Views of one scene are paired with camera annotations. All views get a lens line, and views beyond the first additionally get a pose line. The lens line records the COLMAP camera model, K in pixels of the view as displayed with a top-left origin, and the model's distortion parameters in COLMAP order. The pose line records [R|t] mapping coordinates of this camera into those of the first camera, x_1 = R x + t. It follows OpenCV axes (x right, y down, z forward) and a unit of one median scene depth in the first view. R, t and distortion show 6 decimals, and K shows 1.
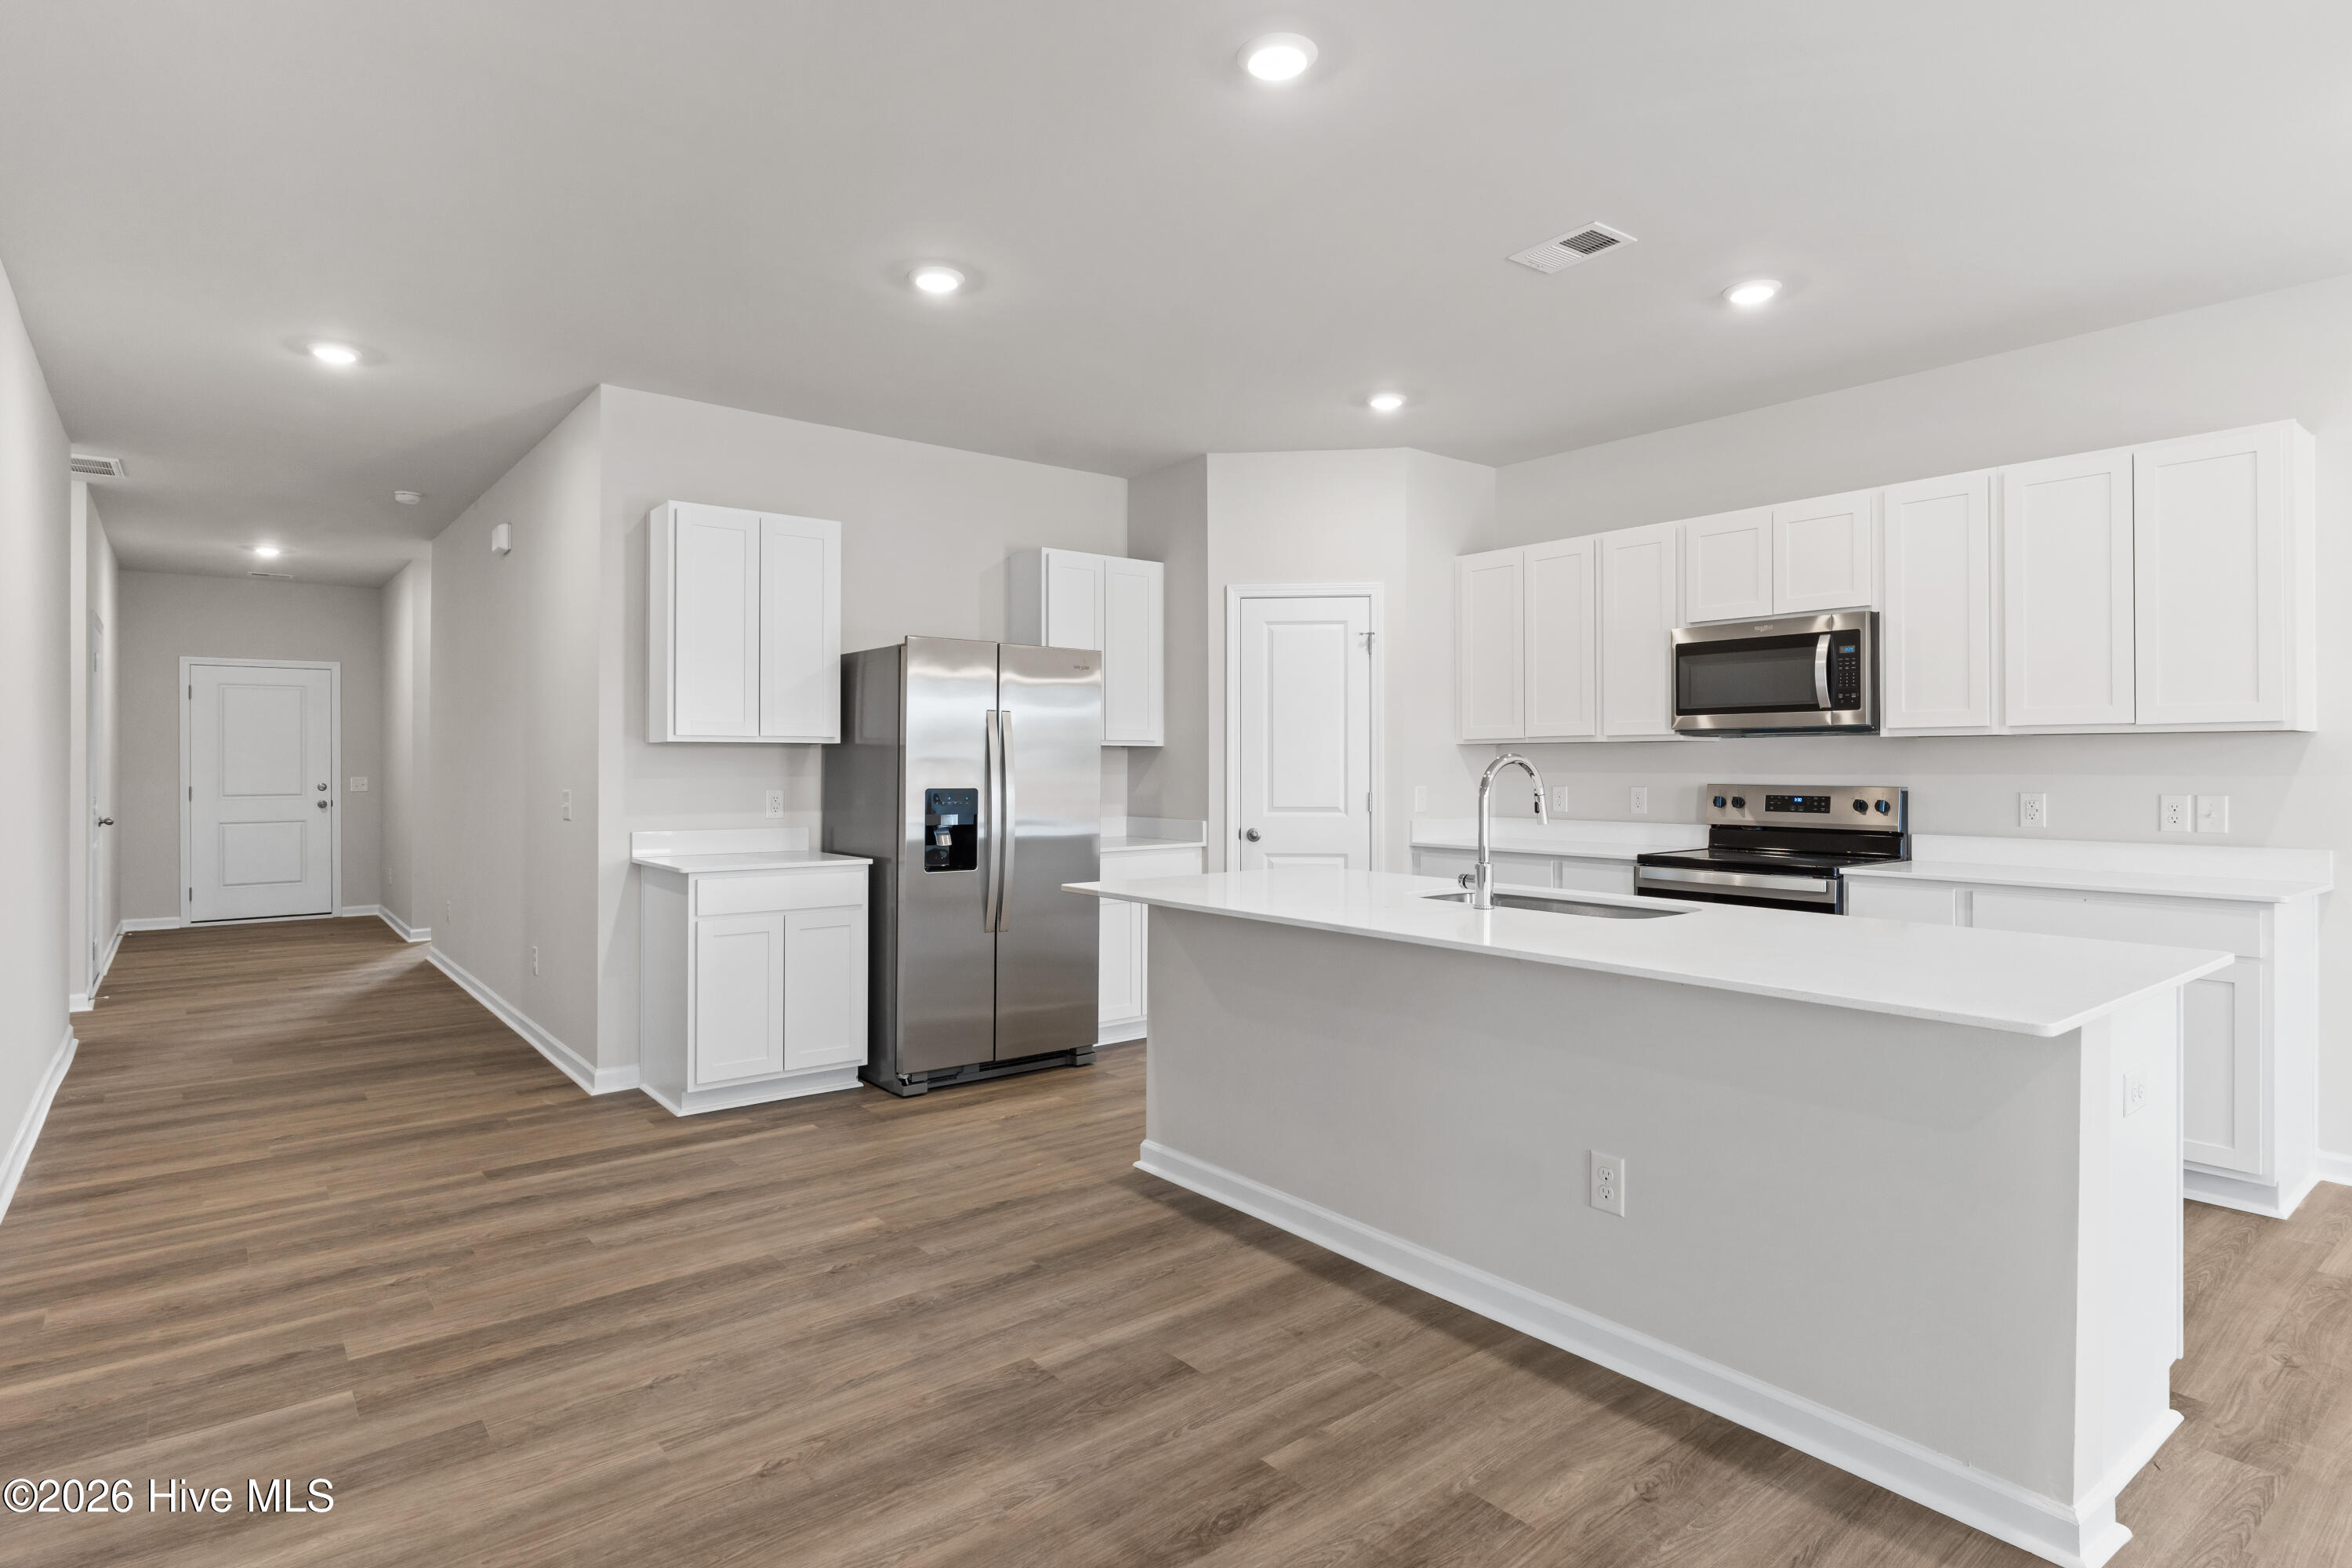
lens RADIAL K [[1234.9, 0, 1177.9], [0, 1234.9, 768.6], [0, 0, 1]] dist [-0.000842, 0.002010]
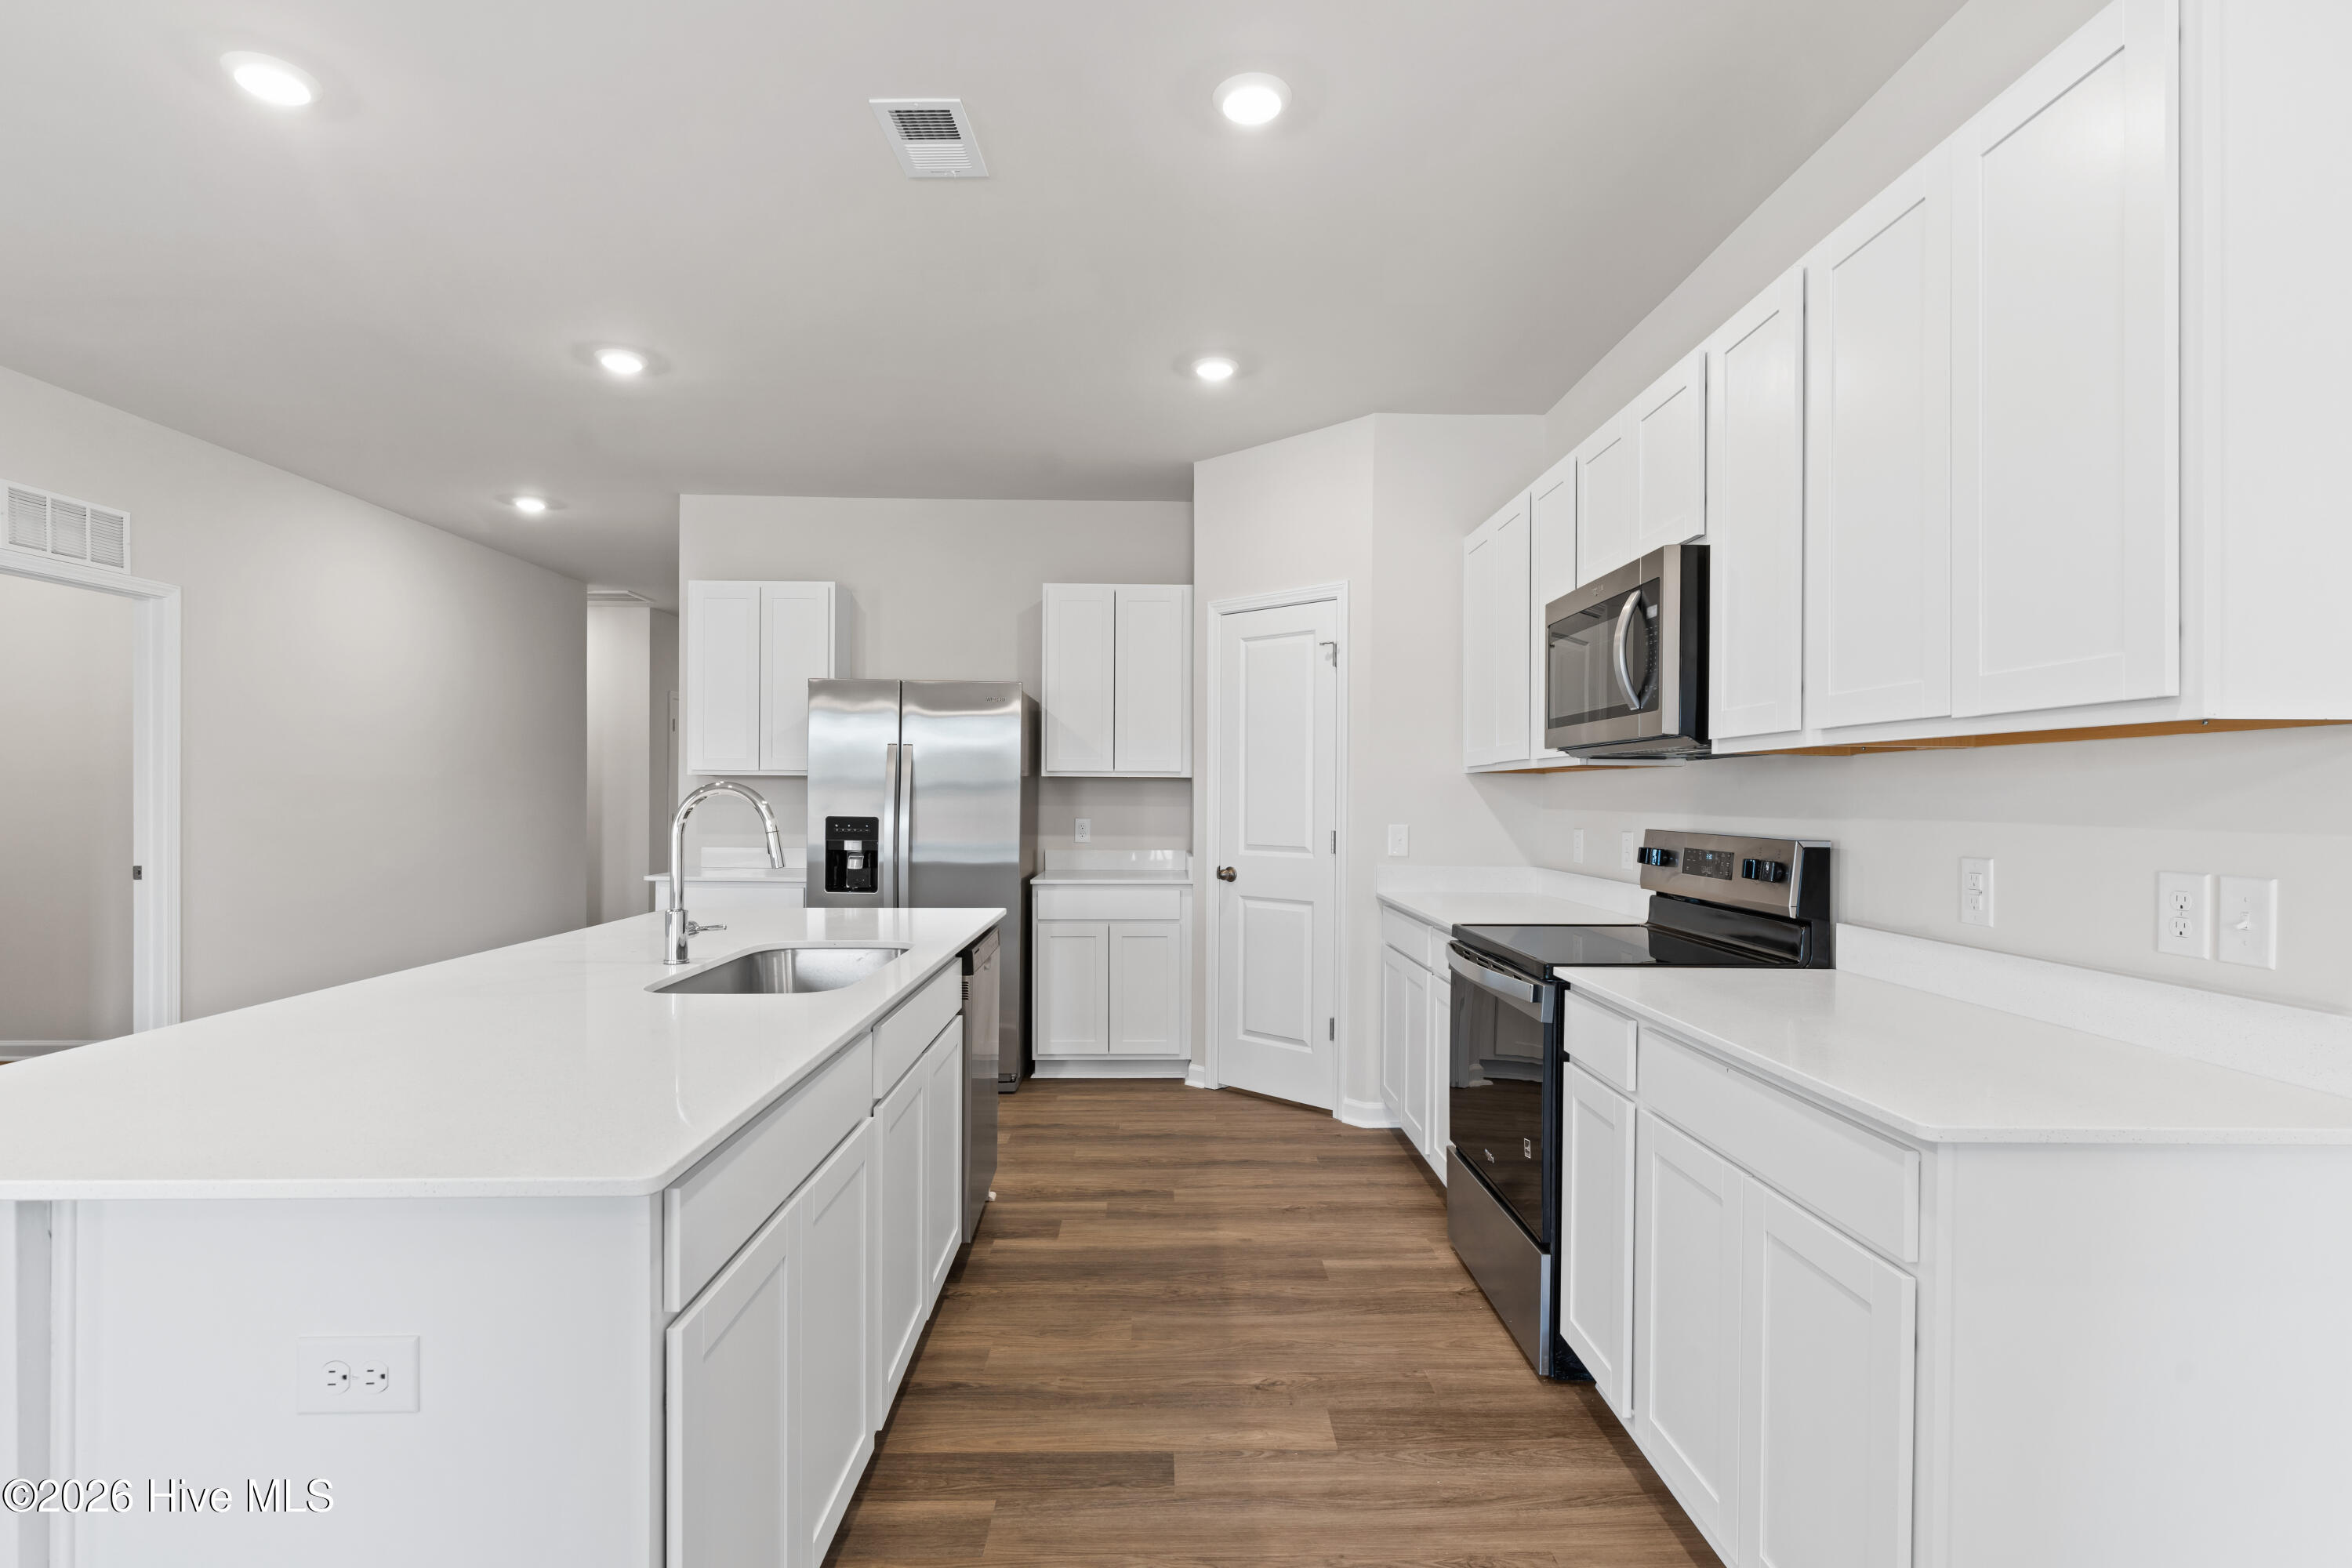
lens RADIAL K [[1133.9, 0, 1168.0], [0, 1133.9, 786.1], [0, 0, 1]] dist [0.000045, 0.000089]
pose [[0.785246, -0.000424, -0.619184, 0.723421], [-0.008708, 0.999893, -0.011728, -0.001387], [0.619123, 0.014601, 0.785158, 0.426395]]
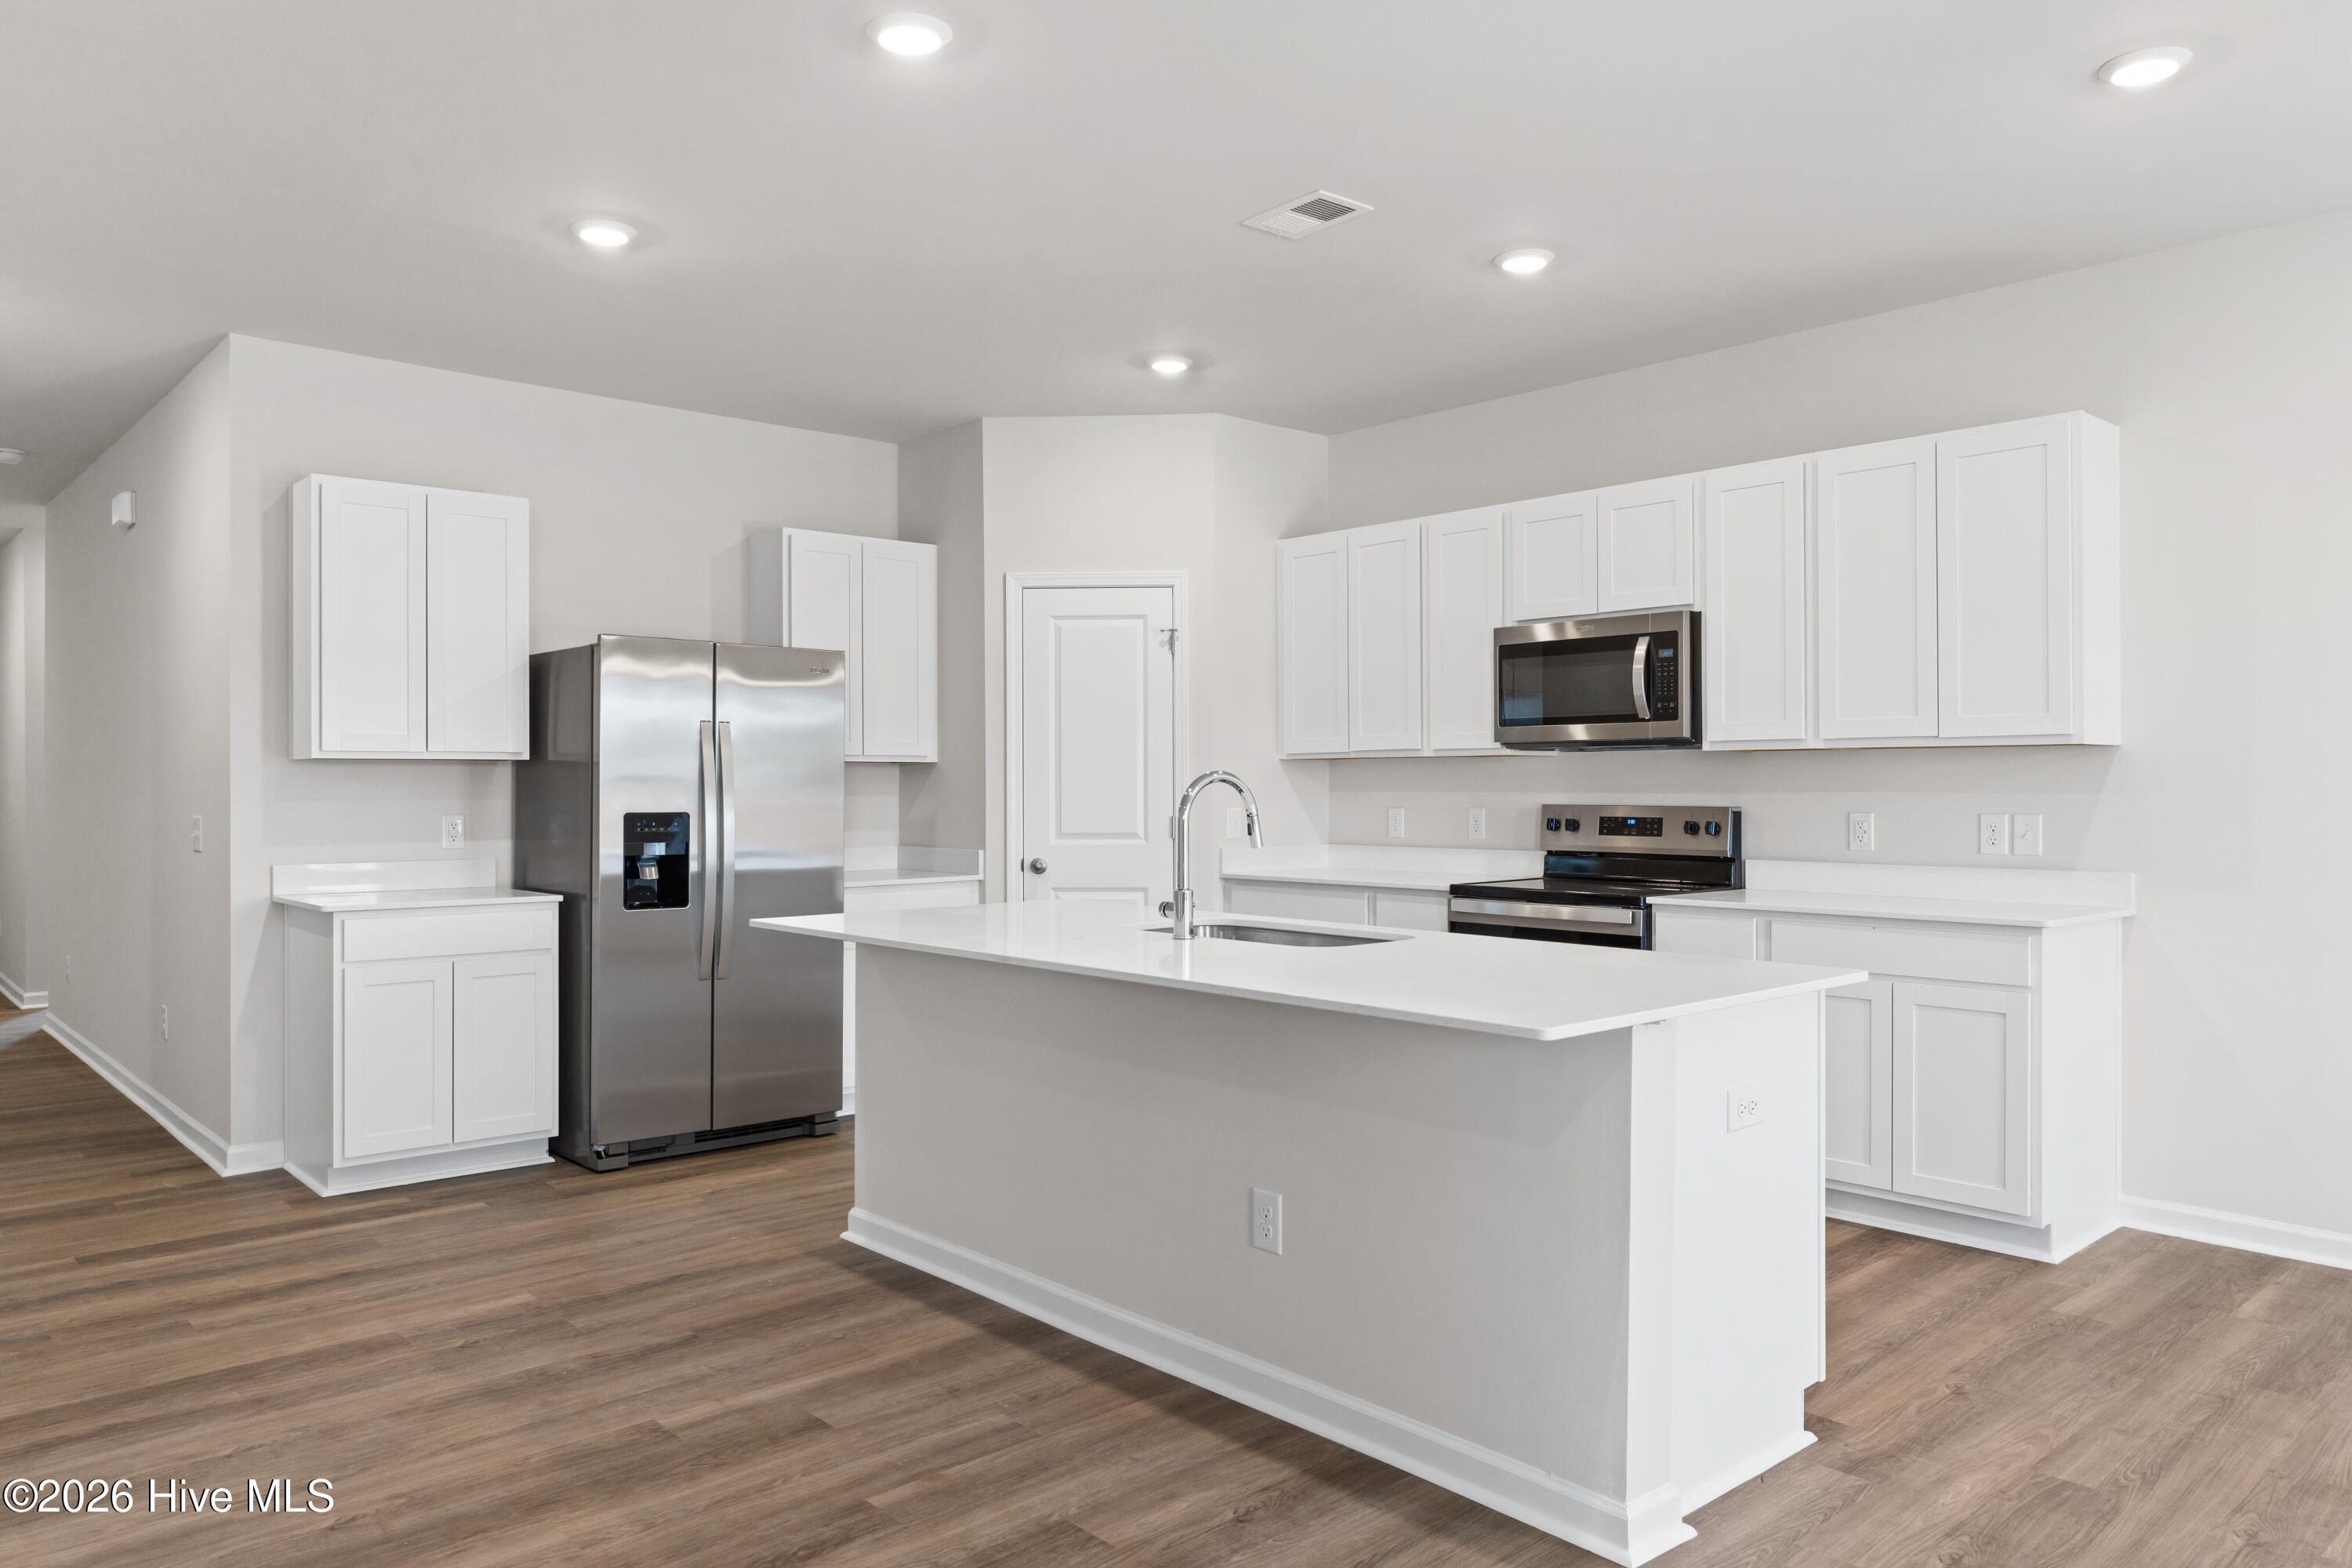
lens RADIAL K [[1589.5, 0, 1176.3], [0, 1589.5, 797.0], [0, 0, 1]] dist [-0.001391, 0.007604]
pose [[0.998379, -0.003221, 0.056818, 0.125938], [0.002919, 0.999981, 0.005401, 0.000540], [-0.056835, -0.005226, 0.998370, -0.134347]]
